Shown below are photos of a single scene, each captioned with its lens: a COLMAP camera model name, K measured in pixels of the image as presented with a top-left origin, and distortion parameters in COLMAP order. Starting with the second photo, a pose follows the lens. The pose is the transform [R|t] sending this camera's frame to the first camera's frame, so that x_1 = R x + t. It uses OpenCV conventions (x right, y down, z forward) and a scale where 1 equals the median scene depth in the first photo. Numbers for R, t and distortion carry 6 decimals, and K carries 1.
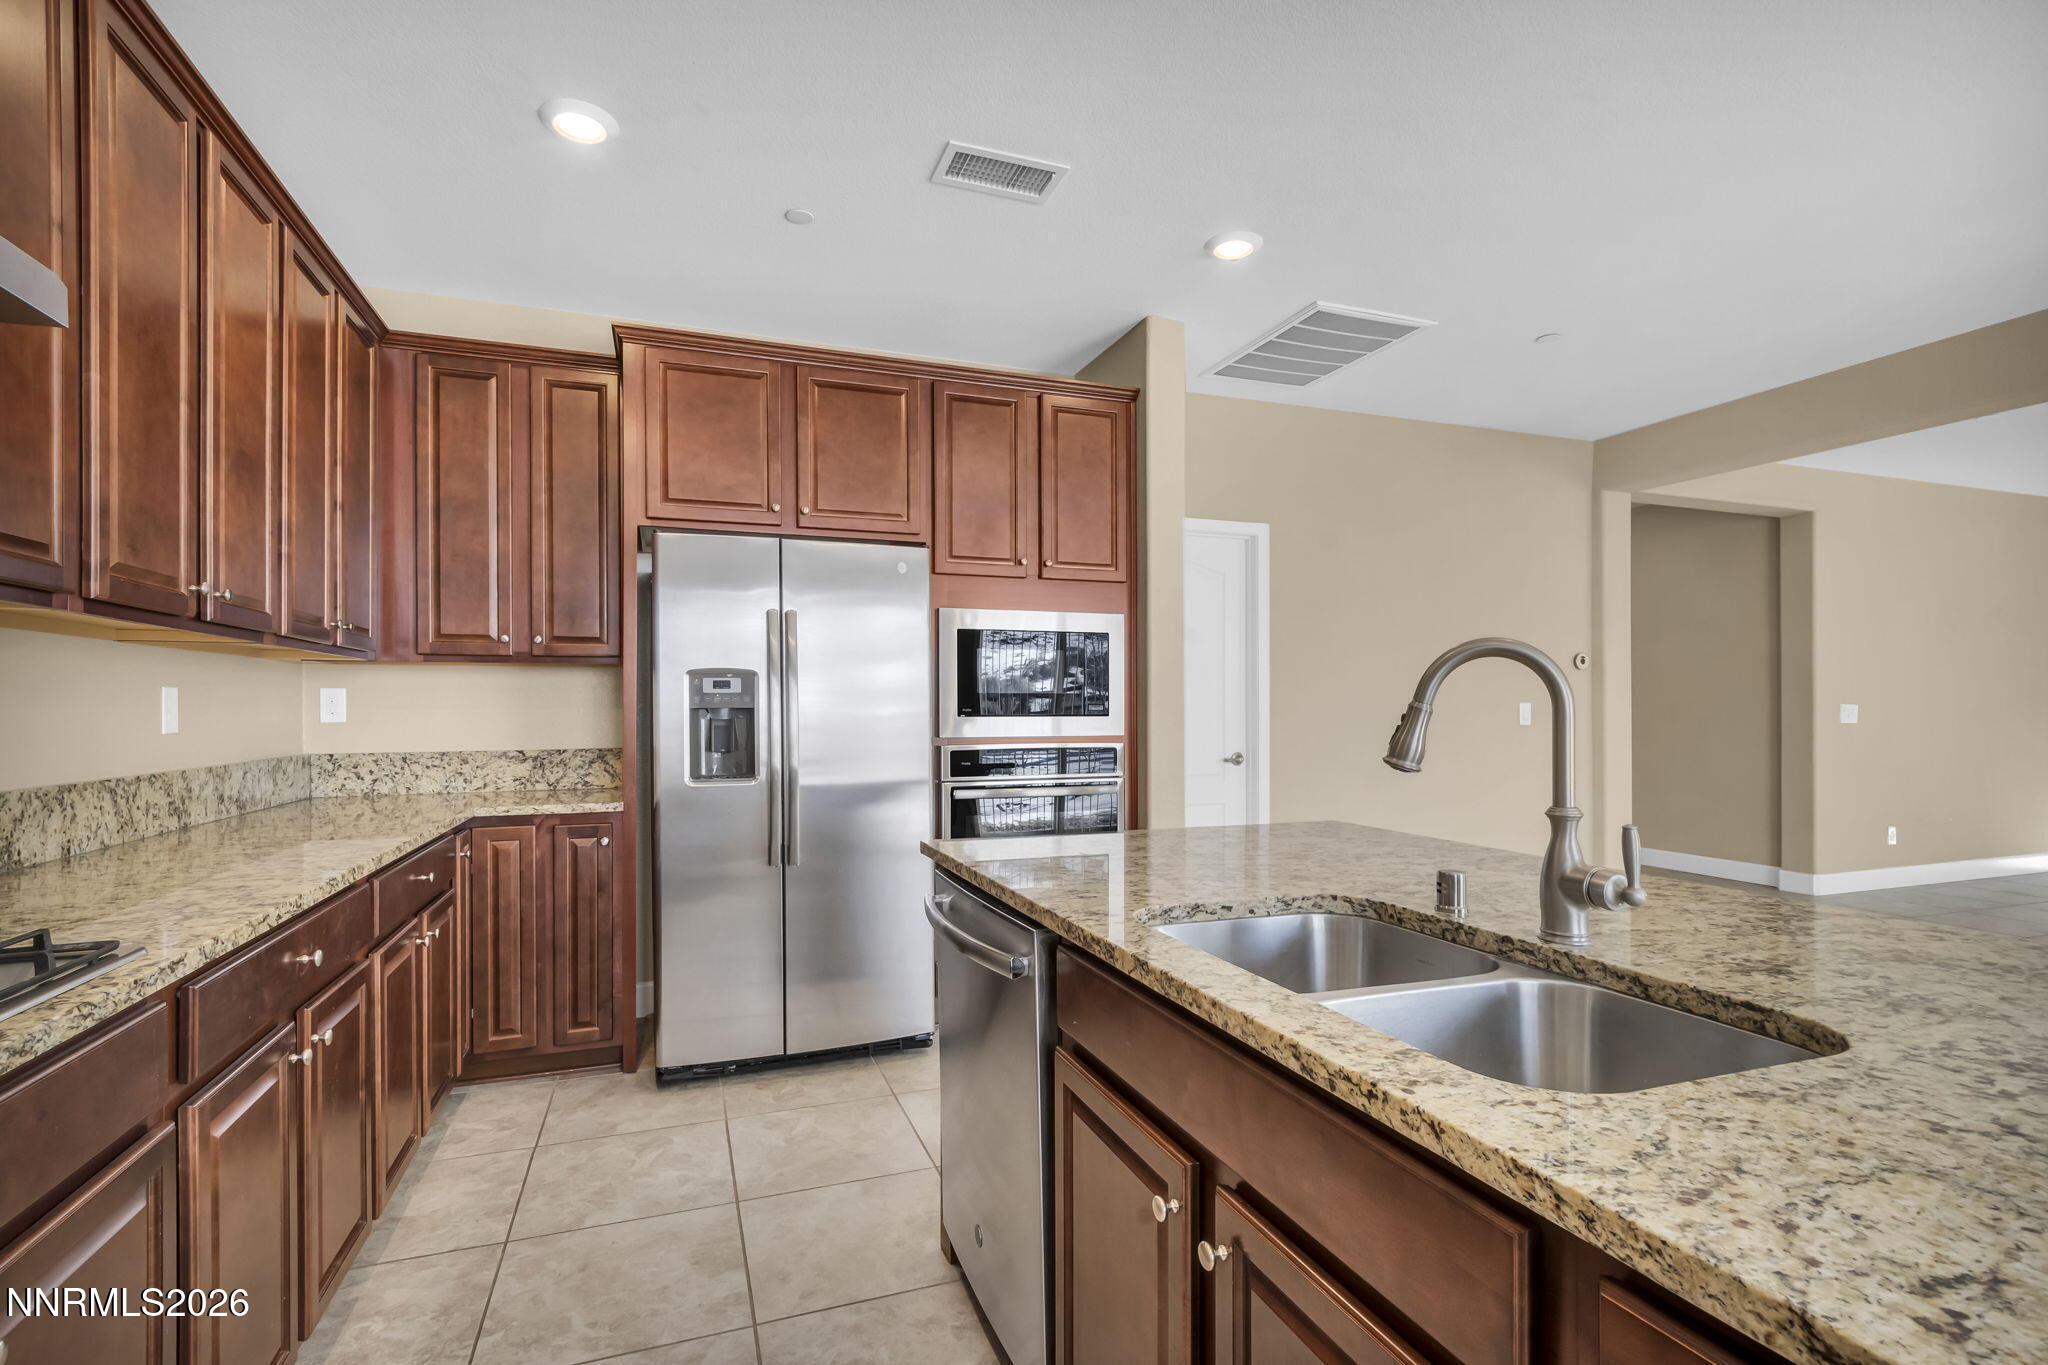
lens RADIAL K [[962.8, 0, 1022.2], [0, 962.8, 707.2], [0, 0, 1]] dist [0.000206, 0.016322]
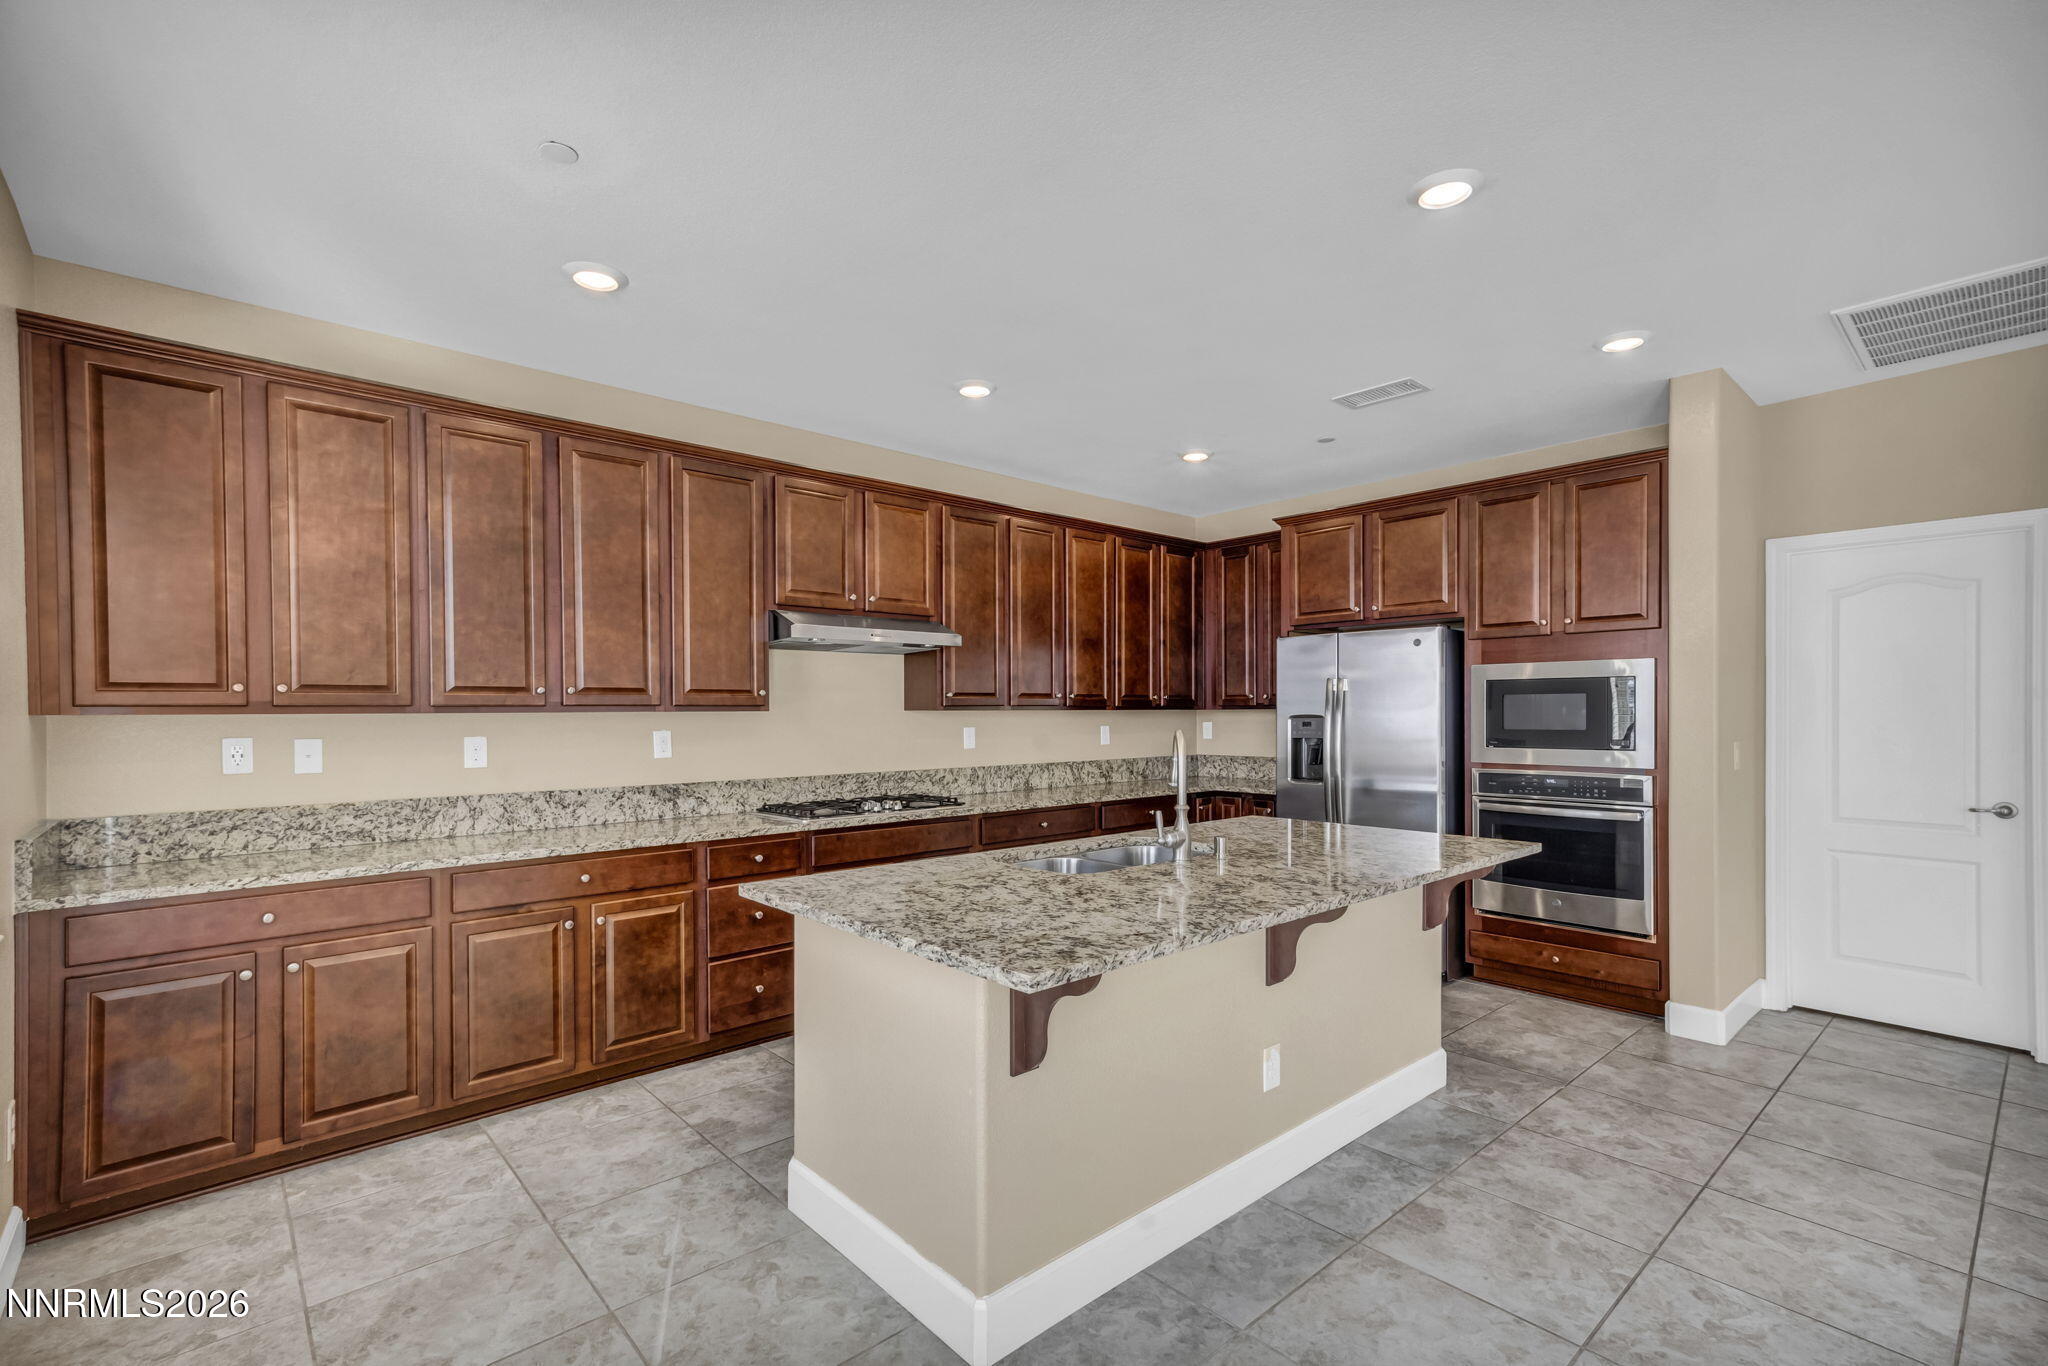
lens RADIAL K [[910.2, 0, 1015.7], [0, 910.2, 719.1], [0, 0, 1]] dist [0.001144, 0.012587]
pose [[0.362003, 0.006629, -0.932153, 0.982141], [0.004920, 0.999947, 0.009022, -0.049137], [0.932164, -0.007852, 0.361951, -0.049043]]
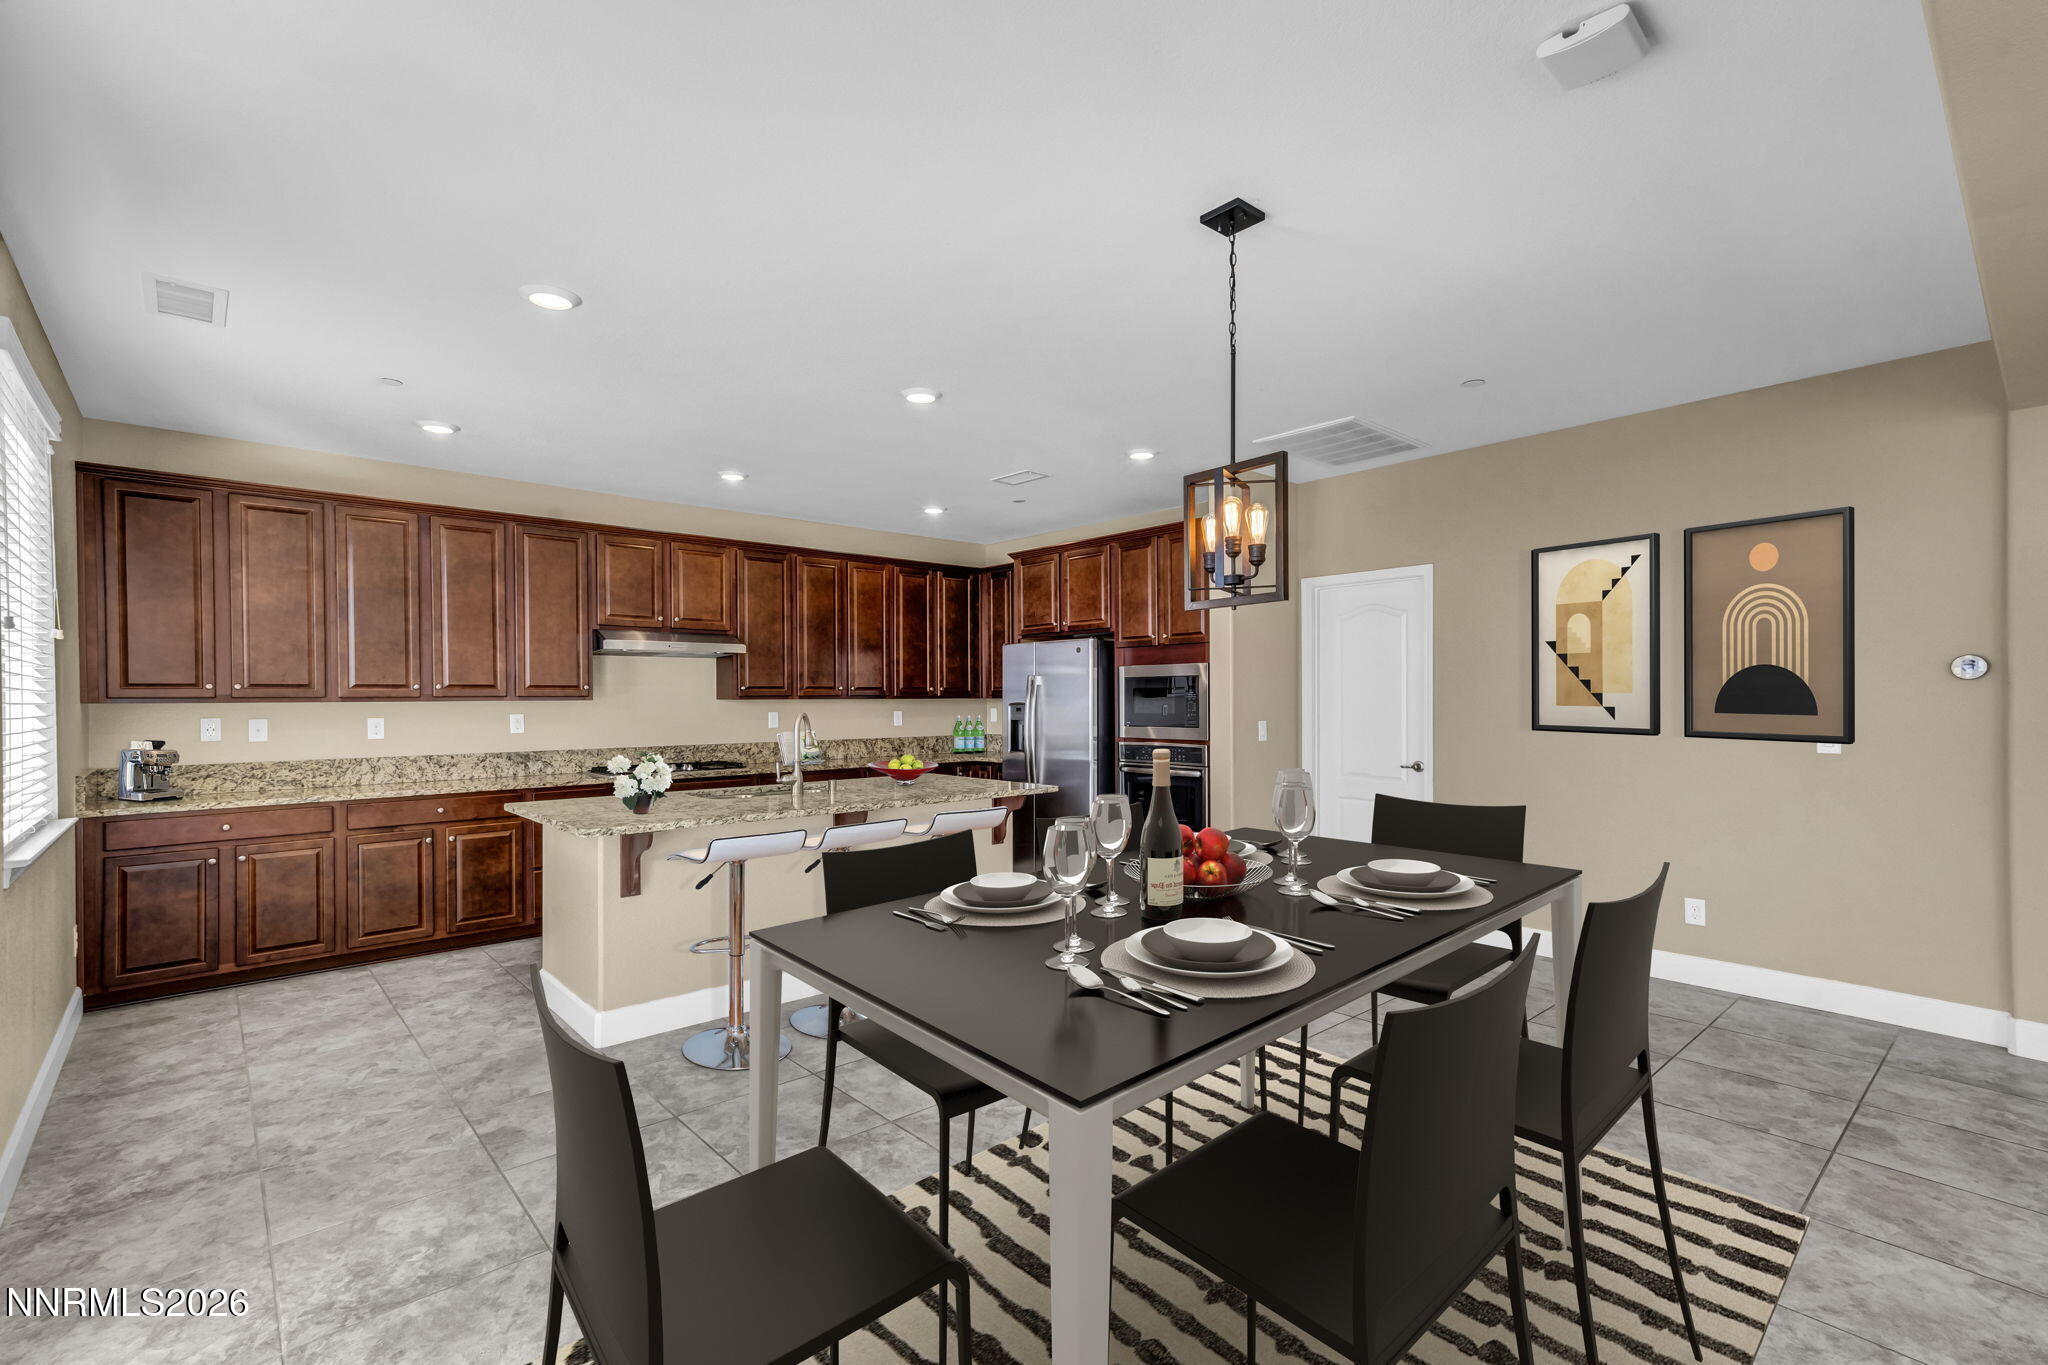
lens RADIAL K [[905.6, 0, 1014.6], [0, 905.6, 704.9], [0, 0, 1]] dist [0.002218, 0.013195]
pose [[0.361933, 0.004944, -0.932191, 1.652616], [0.005398, 0.999958, 0.007400, -0.050197], [0.932188, -0.007711, 0.361892, 0.220830]]
